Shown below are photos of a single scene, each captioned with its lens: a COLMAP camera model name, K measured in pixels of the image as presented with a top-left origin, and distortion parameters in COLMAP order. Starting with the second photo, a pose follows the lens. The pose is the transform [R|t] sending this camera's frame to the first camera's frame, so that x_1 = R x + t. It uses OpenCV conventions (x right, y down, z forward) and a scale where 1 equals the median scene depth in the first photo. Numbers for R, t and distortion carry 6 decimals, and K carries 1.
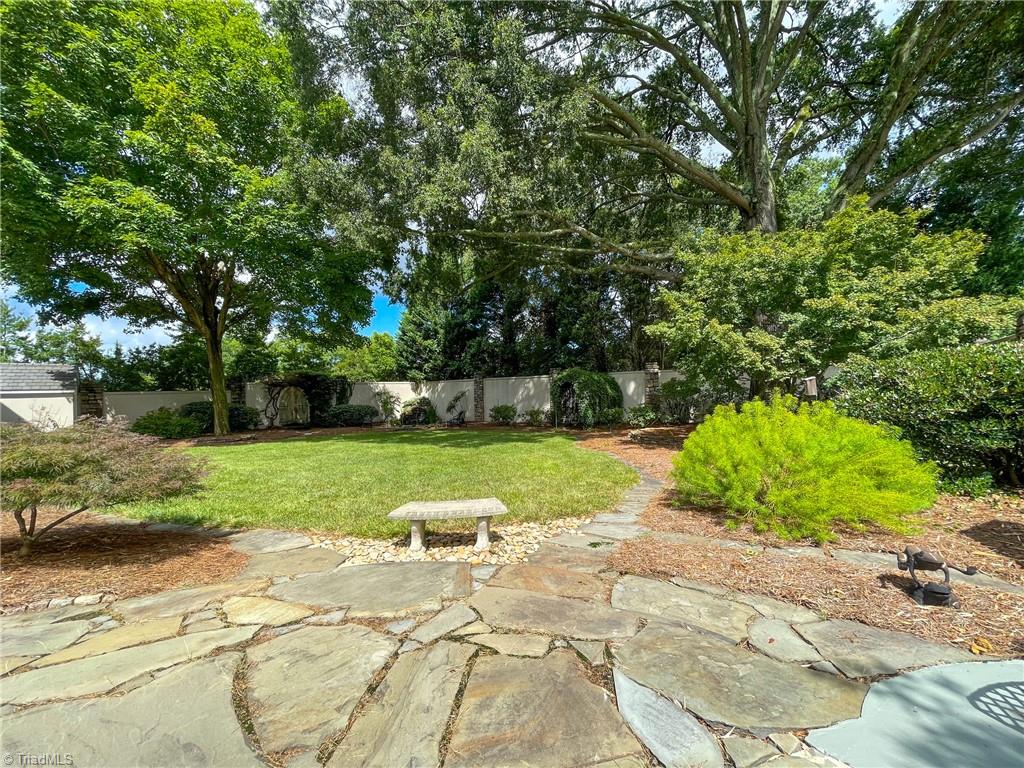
lens RADIAL K [[412.0, 0, 512.2], [0, 412.0, 385.9], [0, 0, 1]] dist [0.002729, -0.000606]
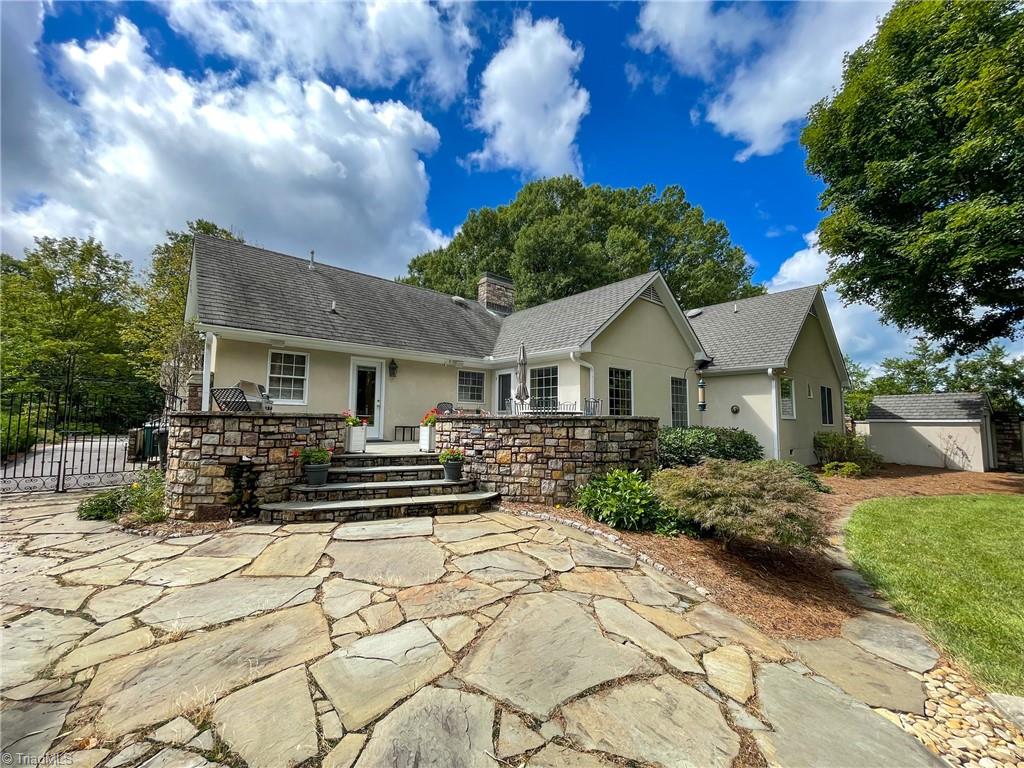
lens RADIAL K [[412.0, 0, 510.3], [0, 412.0, 387.3], [0, 0, 1]] dist [0.002729, -0.000606]
pose [[-0.193900, -0.055297, -0.979462, 0.070037], [0.012314, 0.998194, -0.058792, -0.015253], [0.980944, -0.023461, -0.192869, 0.078105]]
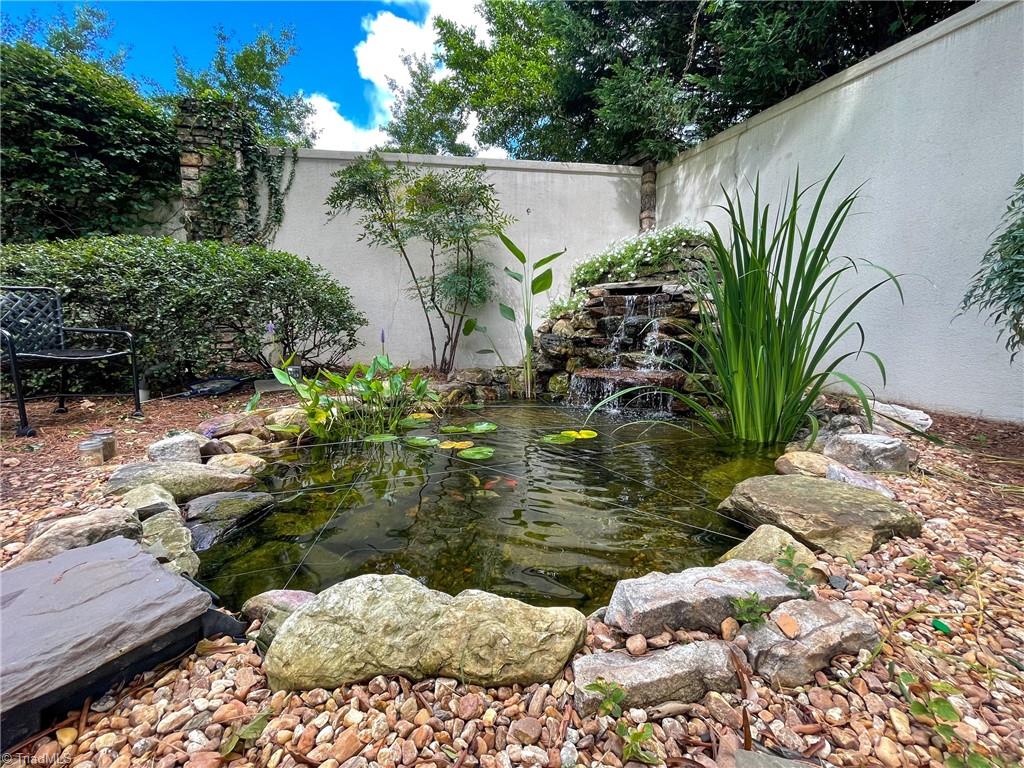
lens RADIAL K [[412.0, 0, 516.1], [0, 412.0, 381.8], [0, 0, 1]] dist [0.002729, -0.000606]
pose [[0.819261, 0.088748, -0.566511, -0.216266], [-0.012102, 0.990406, 0.137654, 0.078673], [0.573293, -0.105919, 0.812476, 1.038009]]
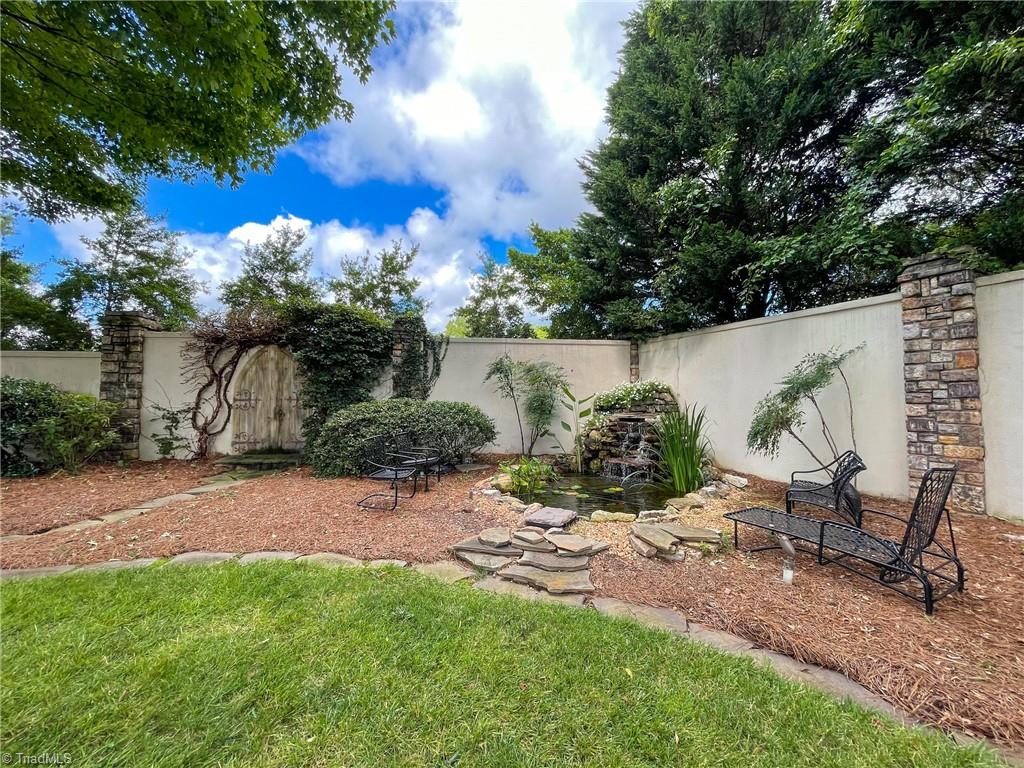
lens RADIAL K [[412.0, 0, 512.3], [0, 412.0, 383.1], [0, 0, 1]] dist [0.002729, -0.000606]
pose [[0.831178, 0.001420, -0.556004, -0.164945], [-0.008116, 0.999921, -0.009579, 0.037717], [0.555947, 0.012474, 0.831124, 0.858251]]
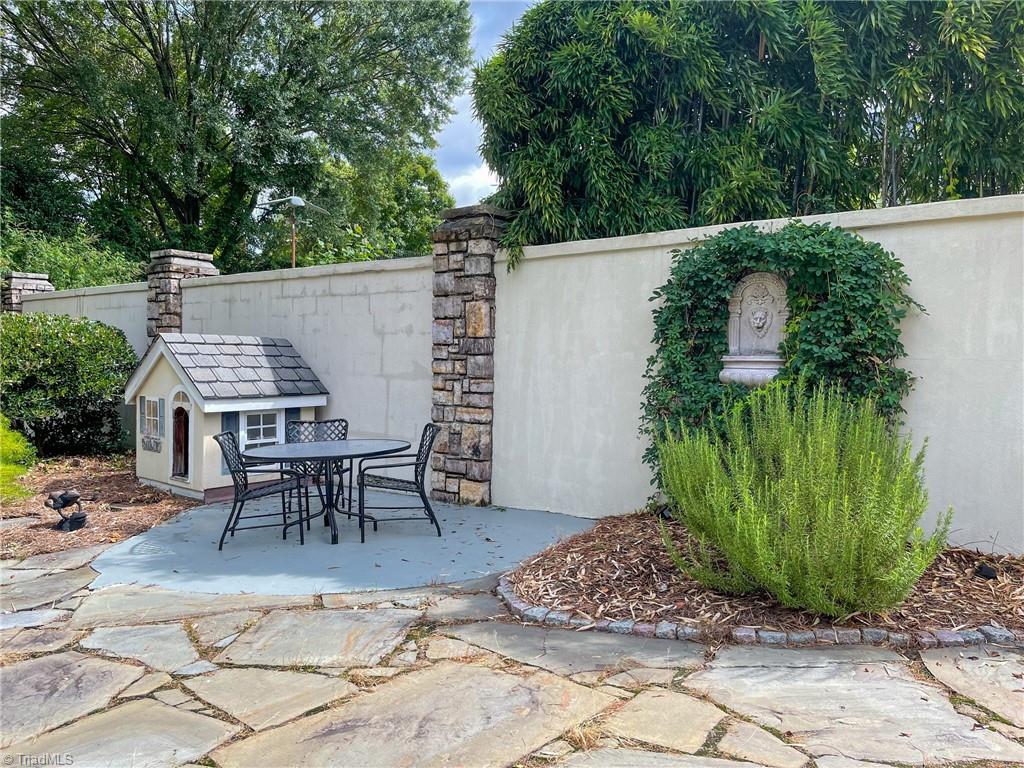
lens RADIAL K [[771.3, 0, 518.6], [0, 771.3, 383.1], [0, 0, 1]] dist [0.043624, -0.033638]
pose [[0.012601, -0.010621, 0.999864, -0.151768], [-0.028385, 0.999537, 0.010975, 0.001778], [-0.999518, -0.028519, 0.012293, -0.042325]]
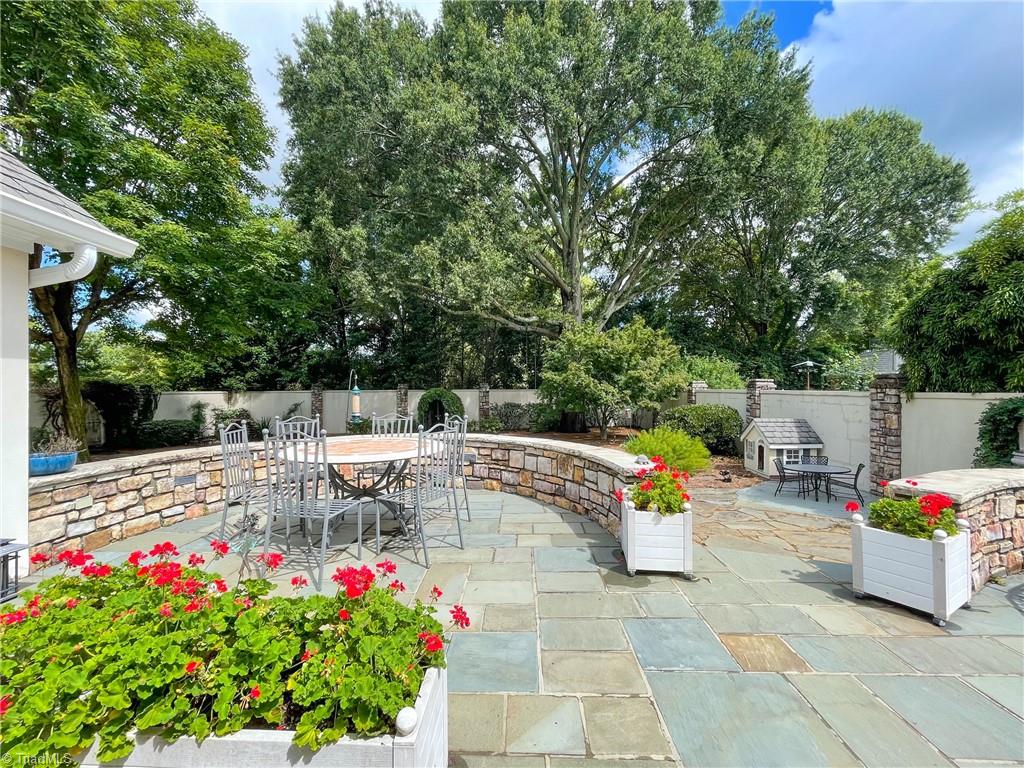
lens RADIAL K [[433.2, 0, 510.9], [0, 433.2, 384.1], [0, 0, 1]] dist [-0.003405, 0.001855]
pose [[0.805253, 0.027132, 0.592311, -0.382707], [-0.026676, 0.999599, -0.009522, -0.041494], [-0.592331, -0.008133, 0.805653, -0.138575]]
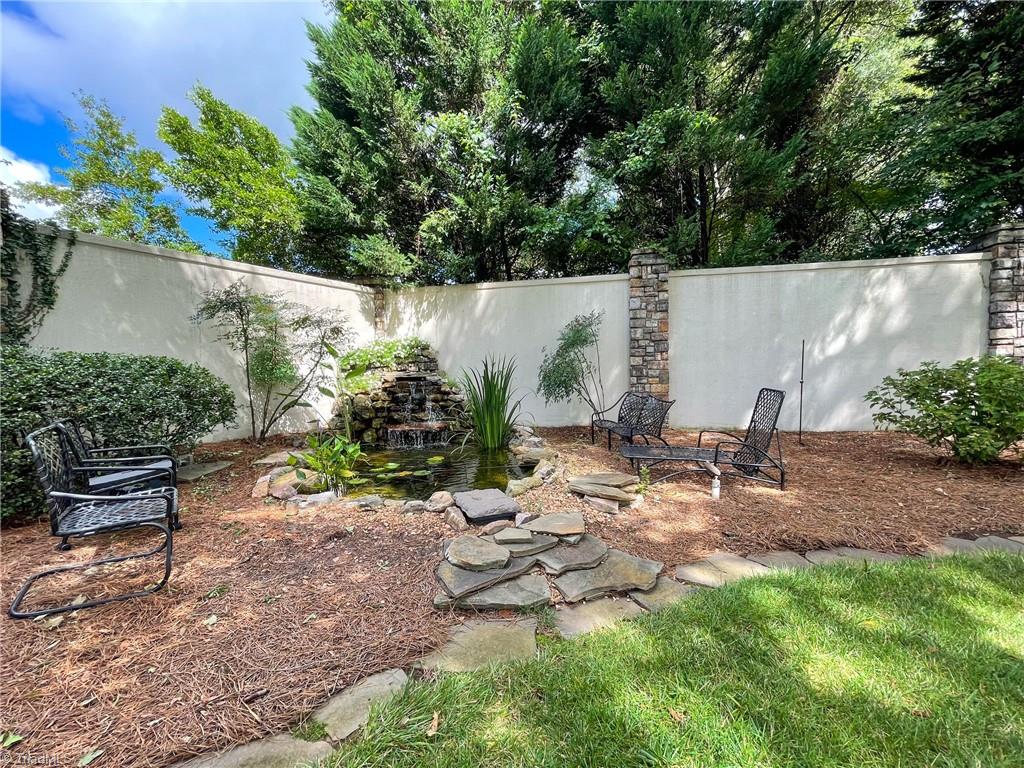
lens RADIAL K [[412.0, 0, 505.4], [0, 412.0, 384.1], [0, 0, 1]] dist [0.002729, -0.000606]
pose [[0.958705, 0.000122, 0.284404, -0.294693], [-0.016640, 0.998311, 0.055662, 0.050485], [-0.283917, -0.058096, 0.957087, 0.896995]]
